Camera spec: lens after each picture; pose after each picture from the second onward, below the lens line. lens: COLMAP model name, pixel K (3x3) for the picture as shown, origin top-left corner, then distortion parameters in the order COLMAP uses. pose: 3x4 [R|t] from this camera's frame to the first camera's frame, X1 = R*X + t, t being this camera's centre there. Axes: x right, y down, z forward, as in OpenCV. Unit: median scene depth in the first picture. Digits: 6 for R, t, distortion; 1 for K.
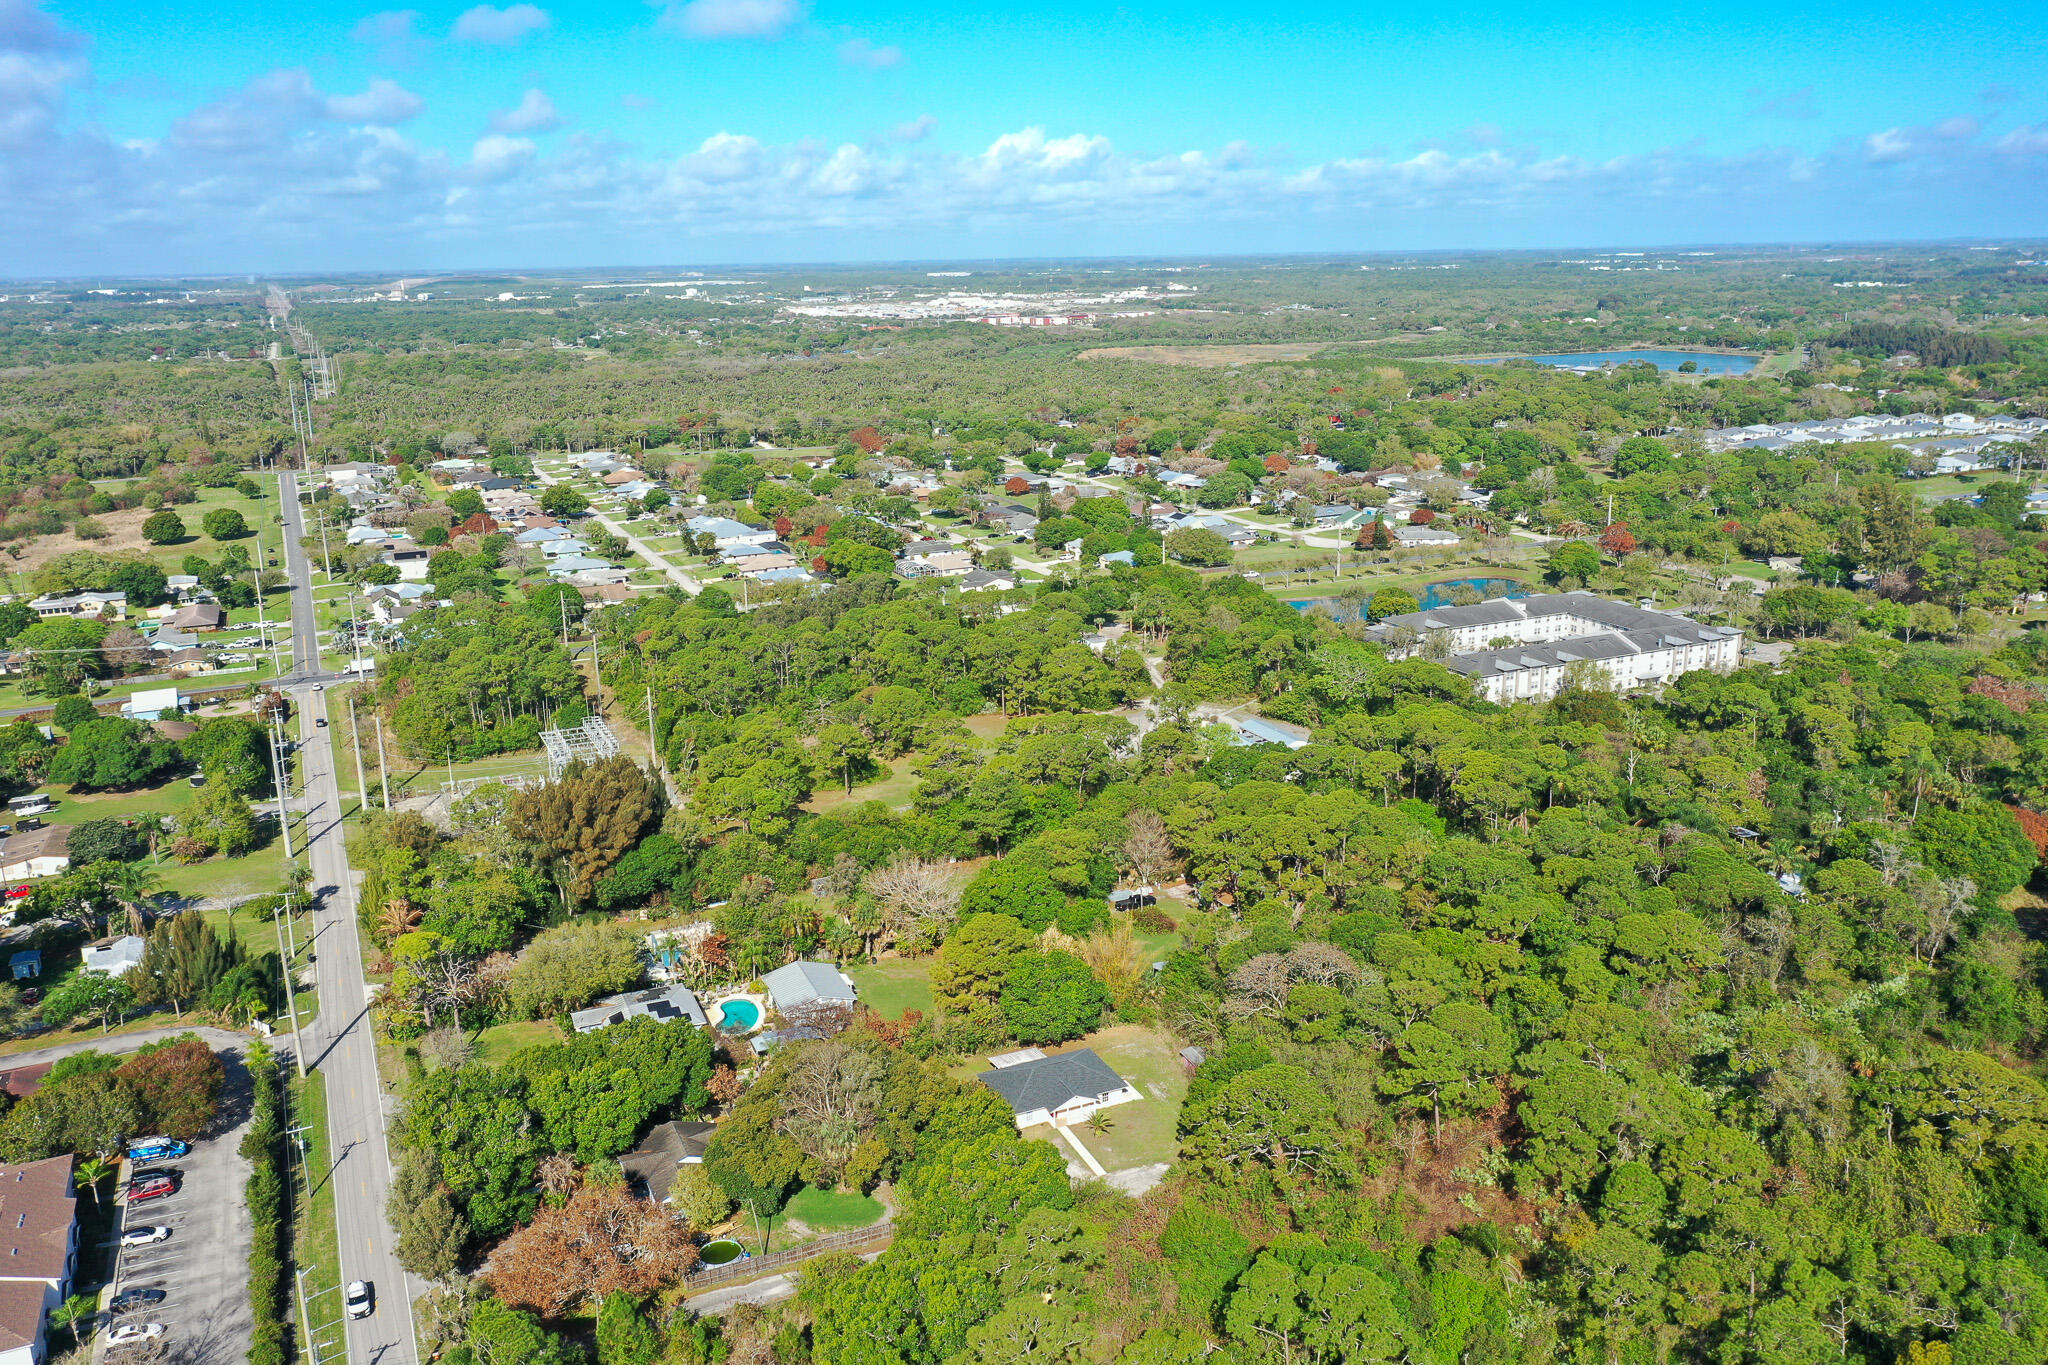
lens RADIAL K [[1609.3, 0, 1019.5], [0, 1609.3, 694.3], [0, 0, 1]] dist [0.005514, 0.001972]
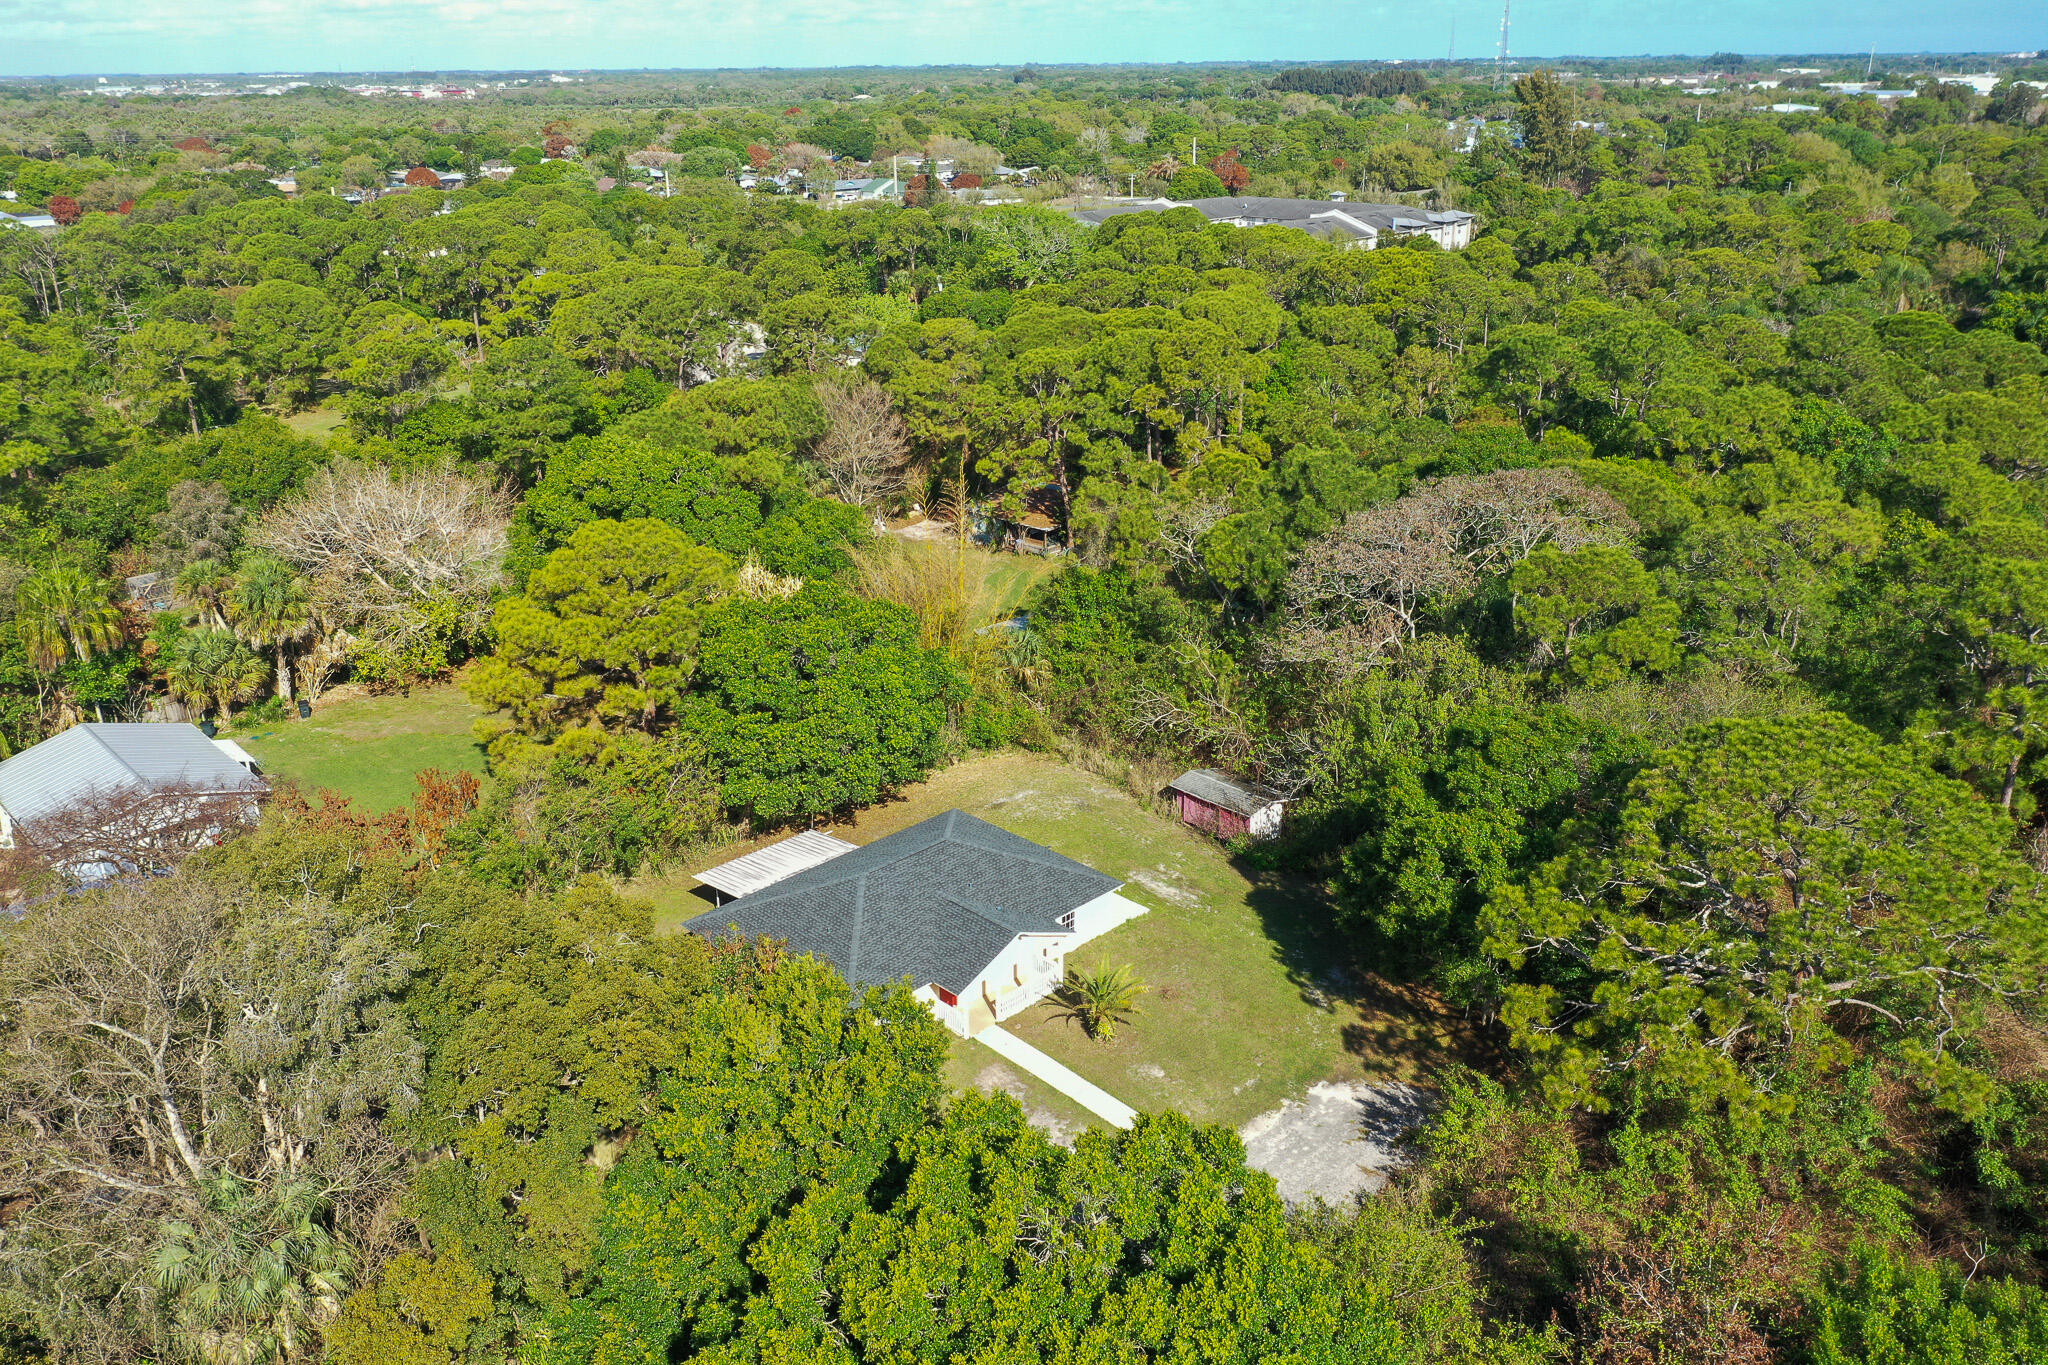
lens RADIAL K [[1609.3, 0, 1019.5], [0, 1609.3, 694.3], [0, 0, 1]] dist [0.005514, 0.001972]
pose [[0.935875, -0.120344, 0.331142, -0.046731], [0.086280, 0.989522, 0.115767, 0.109604], [-0.341604, -0.079773, 0.936452, 0.467486]]
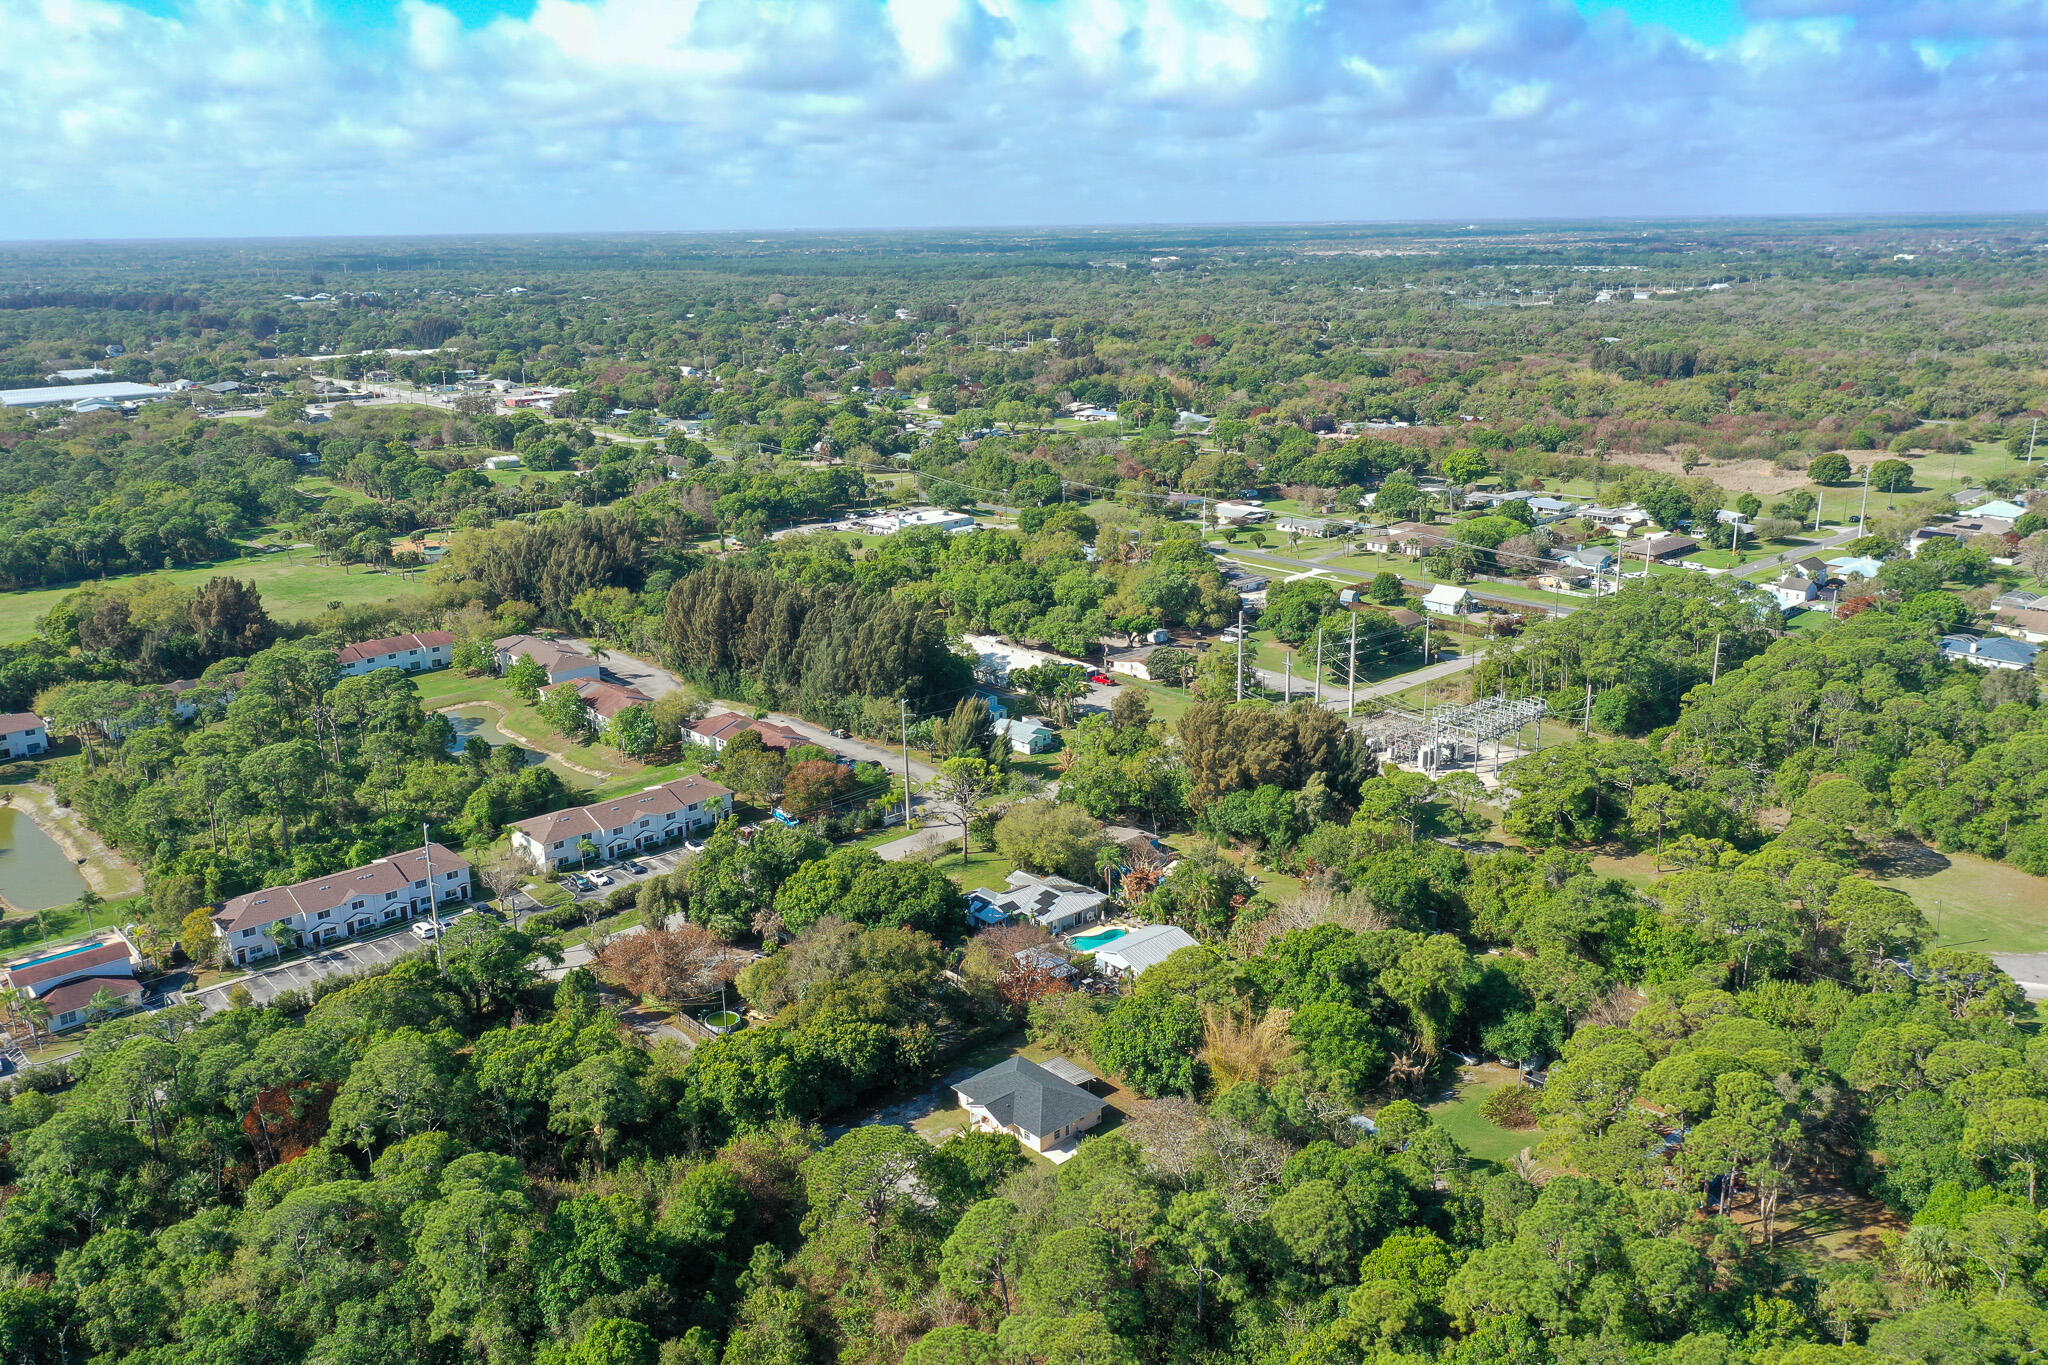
lens RADIAL K [[1609.3, 0, 1019.5], [0, 1609.3, 694.3], [0, 0, 1]] dist [0.005514, 0.001972]
pose [[0.310144, 0.282936, -0.907611, 0.572391], [-0.243750, 0.946440, 0.211747, -0.130750], [0.918911, 0.155559, 0.362498, 0.426691]]
